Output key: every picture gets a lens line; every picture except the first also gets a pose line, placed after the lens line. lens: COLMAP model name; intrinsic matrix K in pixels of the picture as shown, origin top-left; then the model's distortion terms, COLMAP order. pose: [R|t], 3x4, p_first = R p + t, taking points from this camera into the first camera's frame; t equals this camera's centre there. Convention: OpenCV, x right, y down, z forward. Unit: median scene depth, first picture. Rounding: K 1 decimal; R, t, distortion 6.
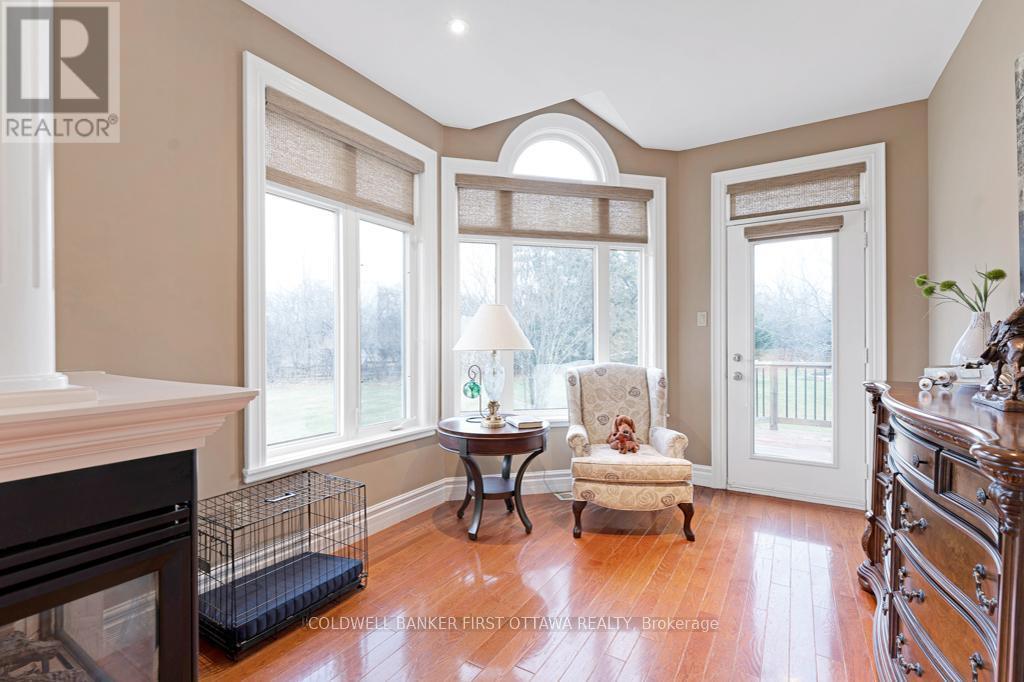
lens RADIAL K [[459.5, 0, 513.0], [0, 459.5, 346.8], [0, 0, 1]] dist [0.002704, -0.000199]
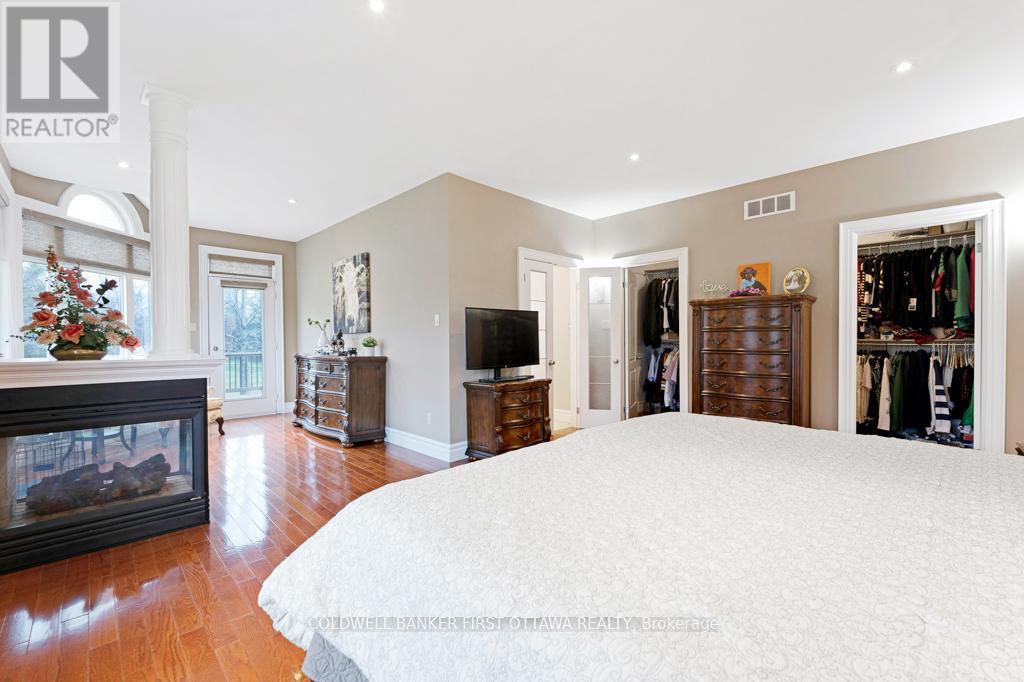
lens RADIAL K [[459.5, 0, 516.4], [0, 459.5, 345.3], [0, 0, 1]] dist [0.002704, -0.000199]
pose [[0.247707, -0.008763, 0.968795, -1.019077], [0.008938, 0.999937, 0.006760, 0.008012], [-0.968794, 0.006985, 0.247769, -0.637027]]
